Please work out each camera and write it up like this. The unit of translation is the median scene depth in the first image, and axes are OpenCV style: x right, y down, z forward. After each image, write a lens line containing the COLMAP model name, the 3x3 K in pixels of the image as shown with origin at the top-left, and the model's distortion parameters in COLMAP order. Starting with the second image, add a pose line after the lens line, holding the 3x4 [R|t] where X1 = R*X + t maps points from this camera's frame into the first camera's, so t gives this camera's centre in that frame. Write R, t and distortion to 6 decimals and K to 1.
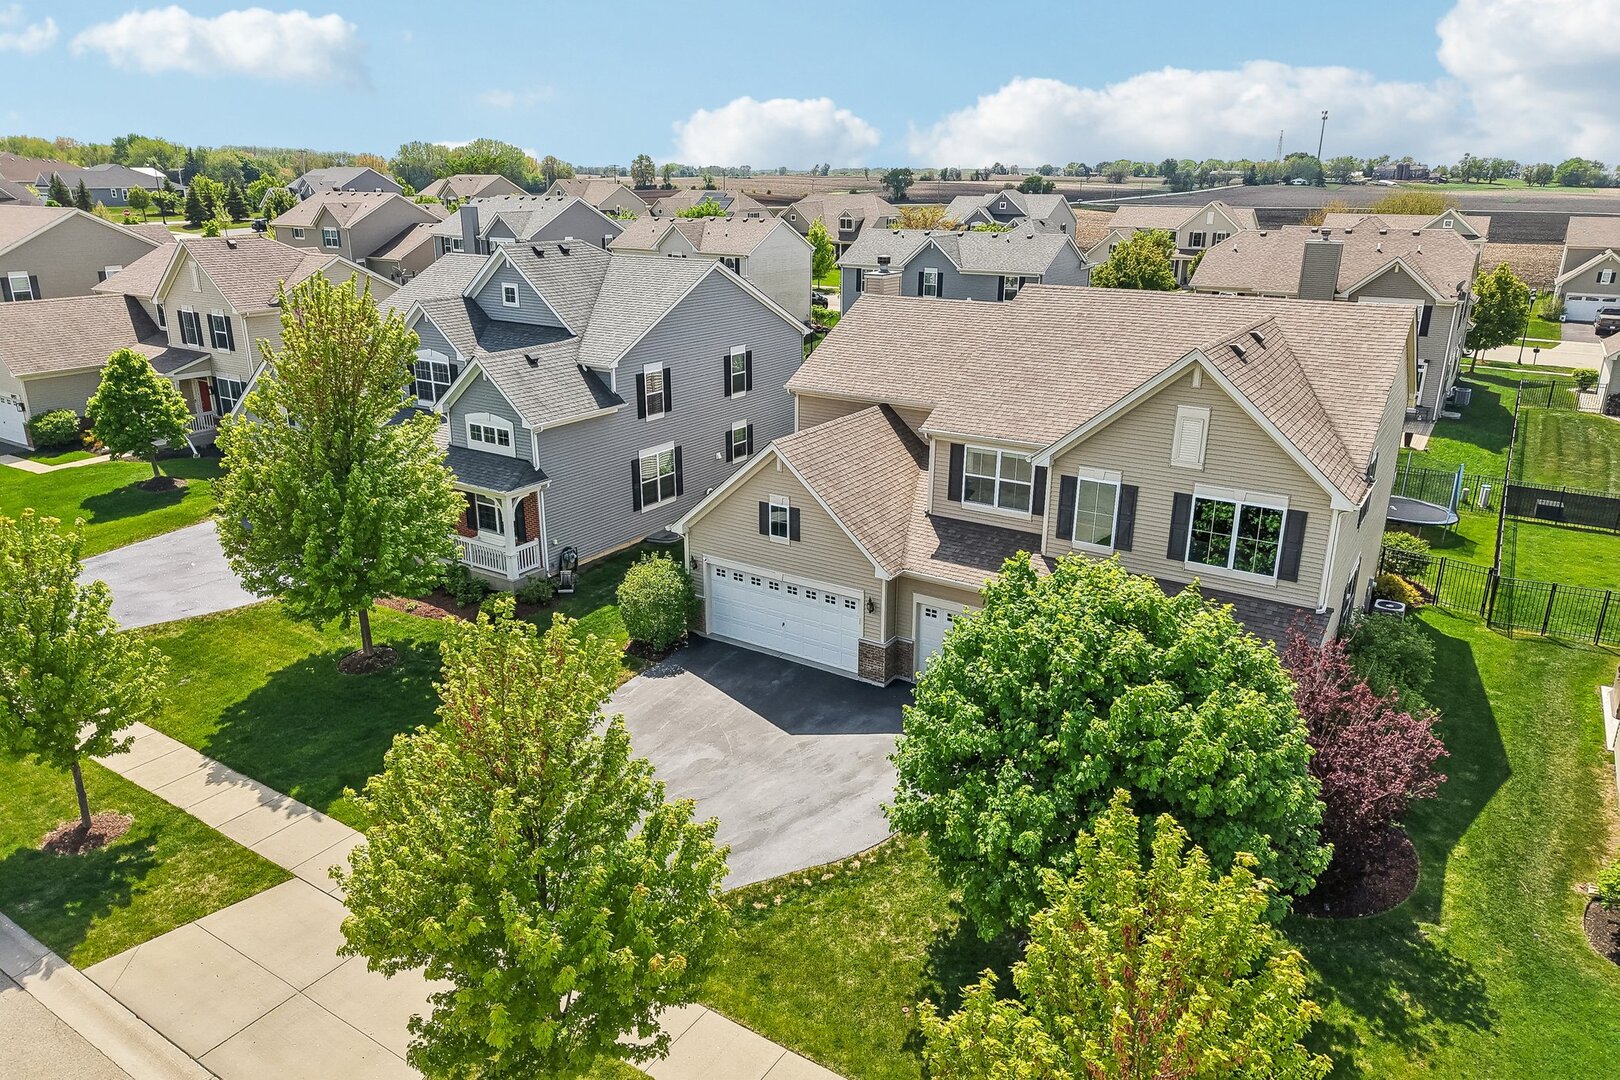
lens RADIAL K [[1084.6, 0, 804.4], [0, 1084.6, 540.7], [0, 0, 1]] dist [0.022503, -0.023164]
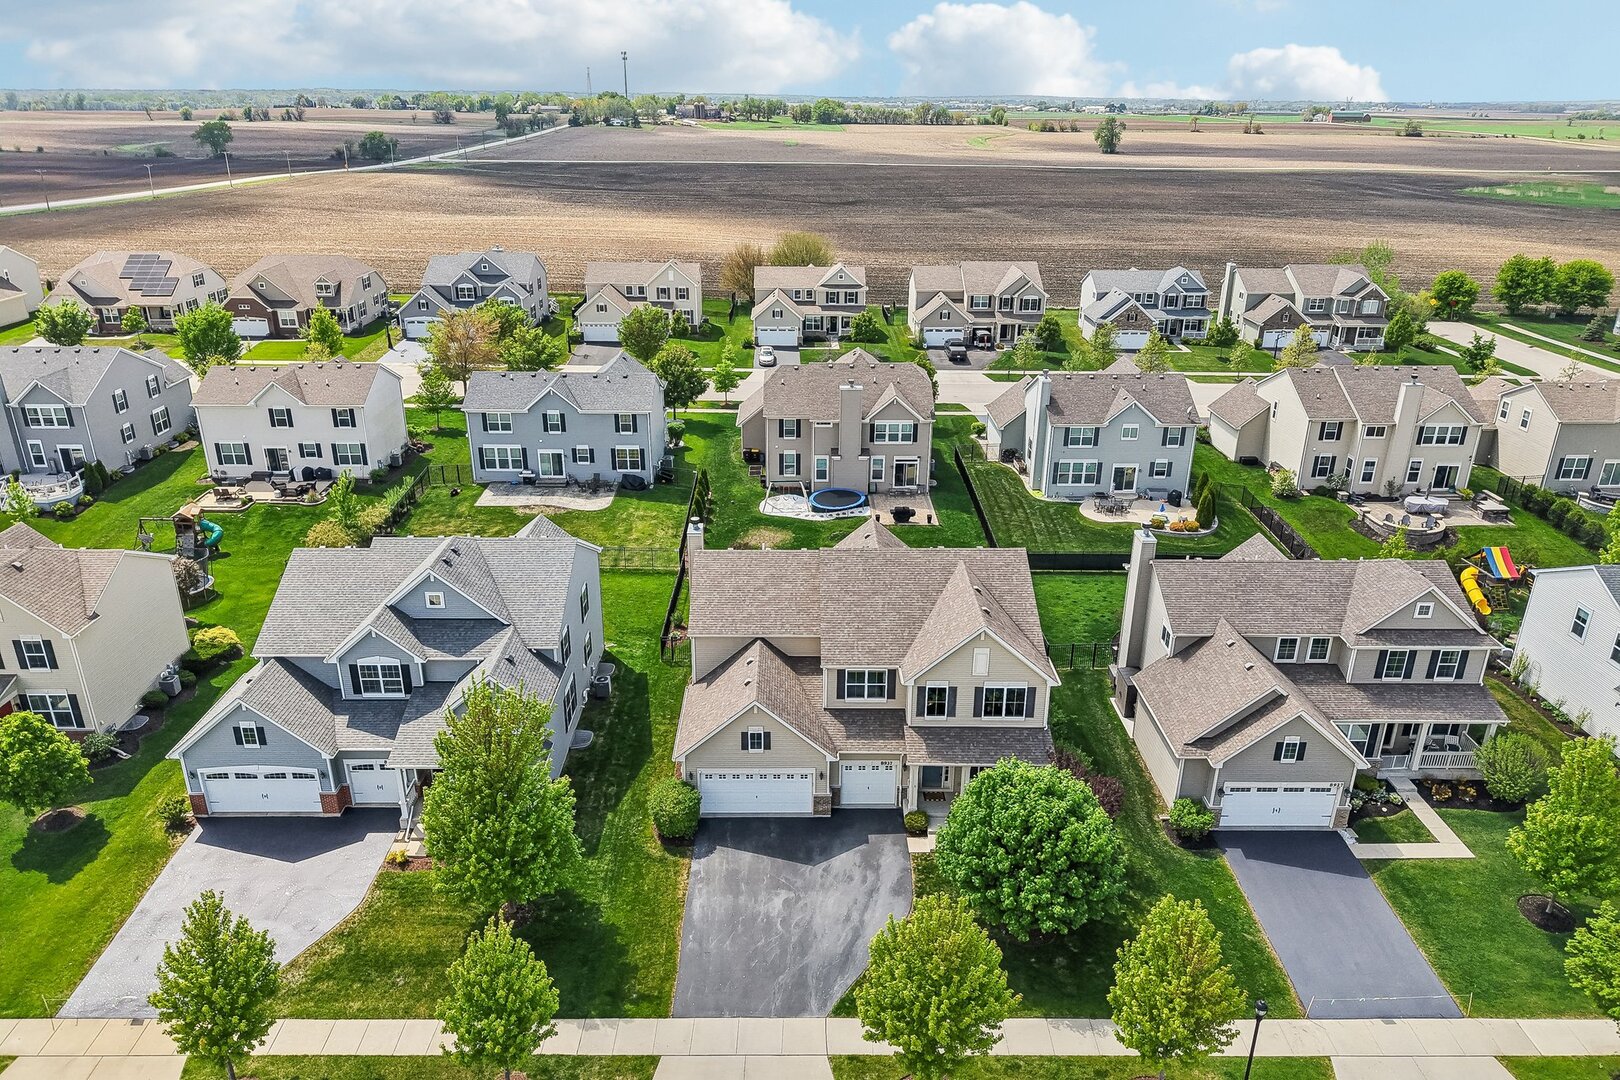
lens RADIAL K [[1084.6, 0, 803.3], [0, 1084.6, 533.9], [0, 0, 1]] dist [0.022503, -0.023164]
pose [[0.834701, -0.207644, 0.510058, -0.750841], [0.175688, 0.978200, 0.110715, -0.504968], [-0.521928, -0.002802, 0.852985, -0.462351]]
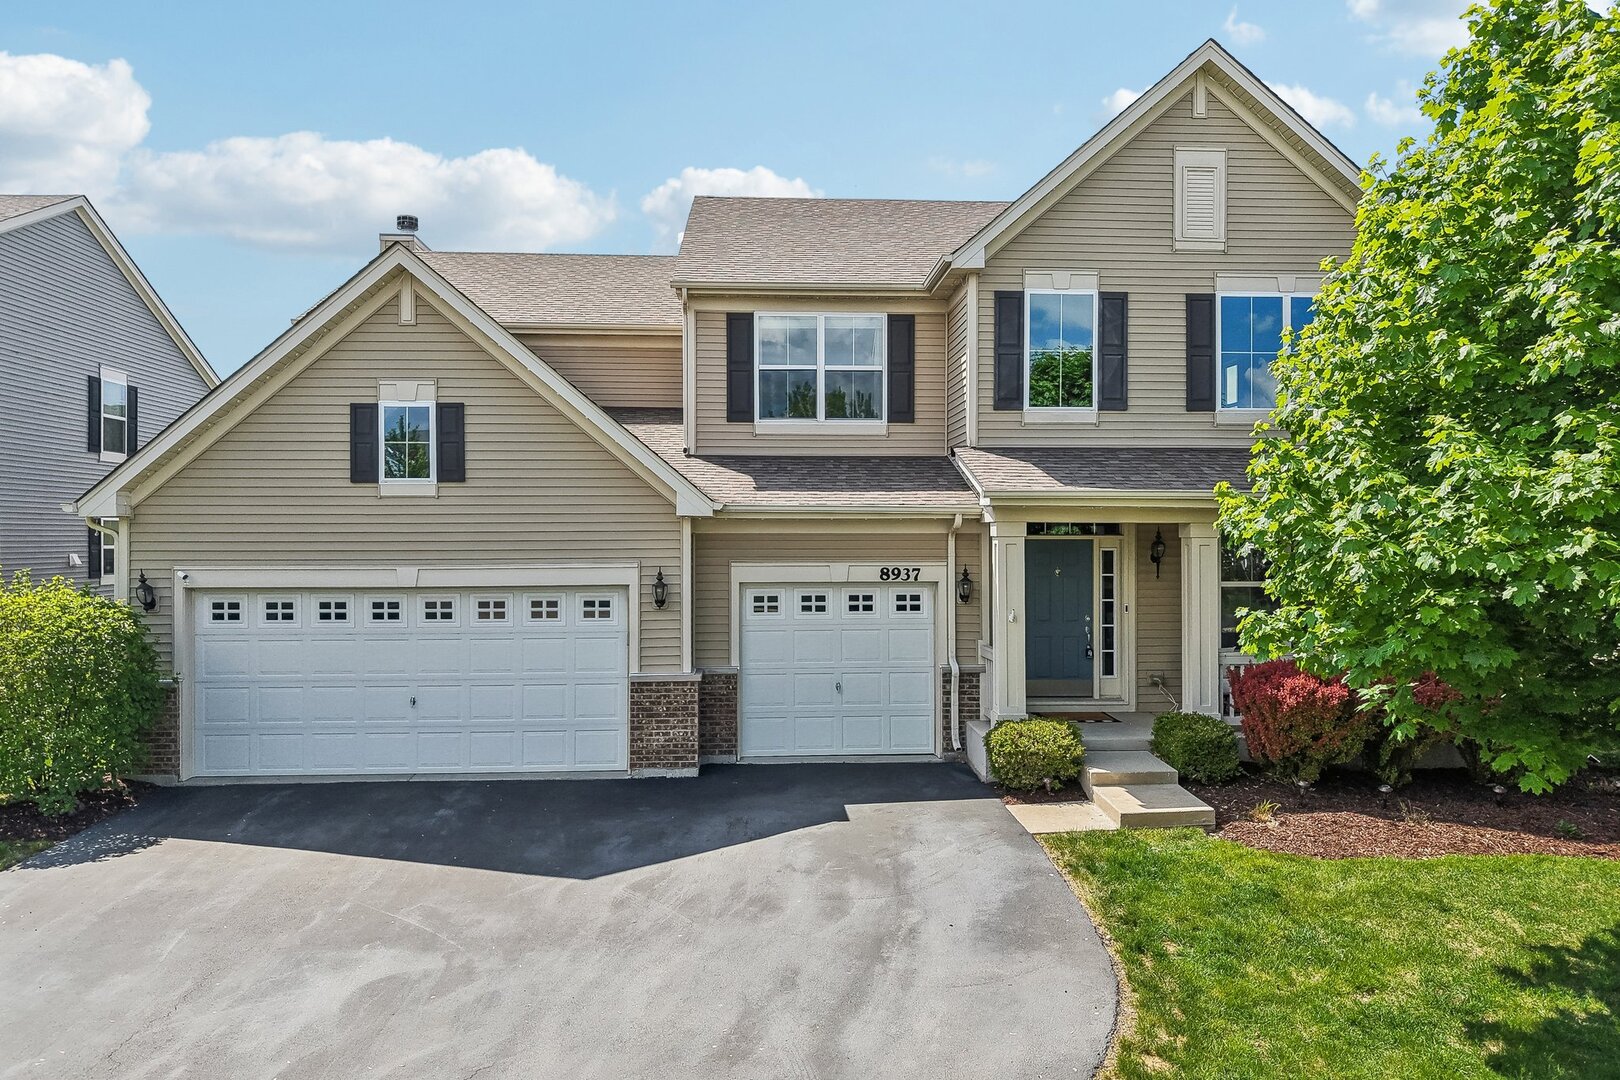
lens RADIAL K [[1084.6, 0, 812.9], [0, 1084.6, 550.0], [0, 0, 1]] dist [0.022503, -0.023164]
pose [[0.803747, -0.011027, 0.594869, -0.154734], [0.196919, 0.948408, -0.248484, 0.165829], [-0.561439, 0.316859, 0.764452, 0.587794]]
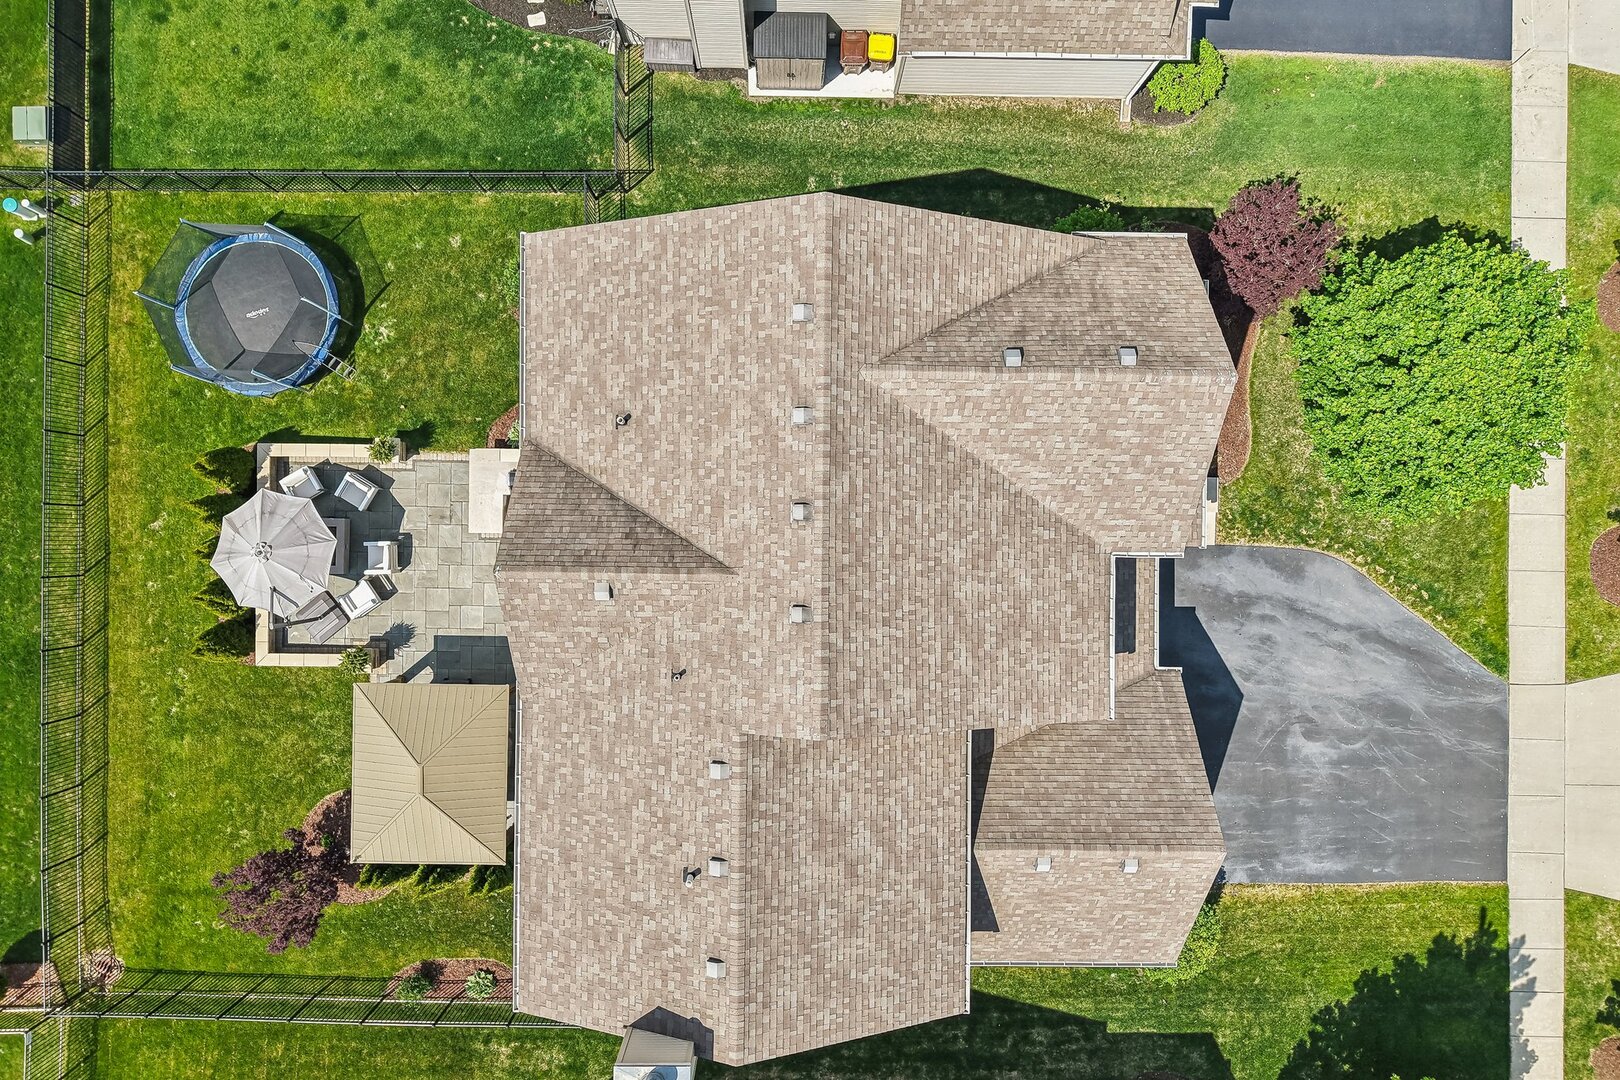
lens RADIAL K [[1084.6, 0, 811.7], [0, 1084.6, 540.7], [0, 0, 1]] dist [0.022503, -0.023164]
pose [[-0.535658, -0.844377, -0.009903, 0.348816], [0.259613, -0.175831, 0.949571, -0.922633], [-0.803537, 0.506074, 0.313396, 0.842725]]
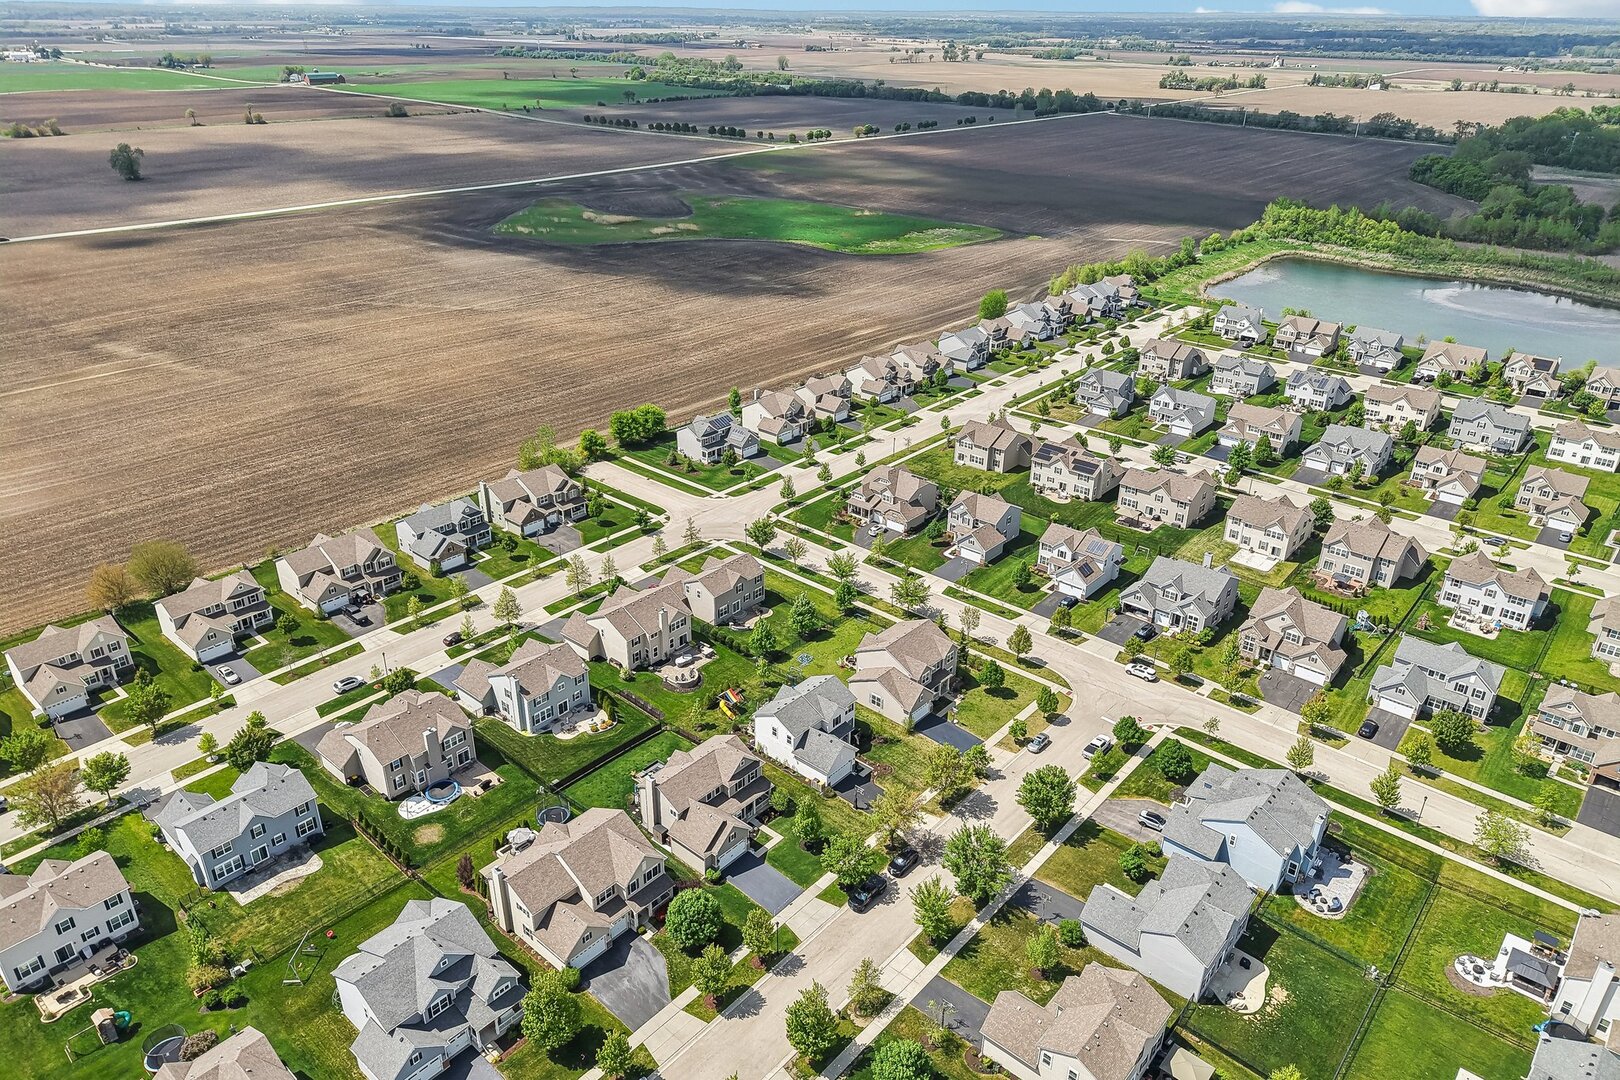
lens RADIAL K [[1084.6, 0, 805.8], [0, 1084.6, 528.8], [0, 0, 1]] dist [0.022503, -0.023164]
pose [[0.146169, -0.425625, 0.893016, -3.087528], [0.307589, 0.877521, 0.367894, -2.784605], [-0.940225, 0.220907, 0.259184, -1.322885]]
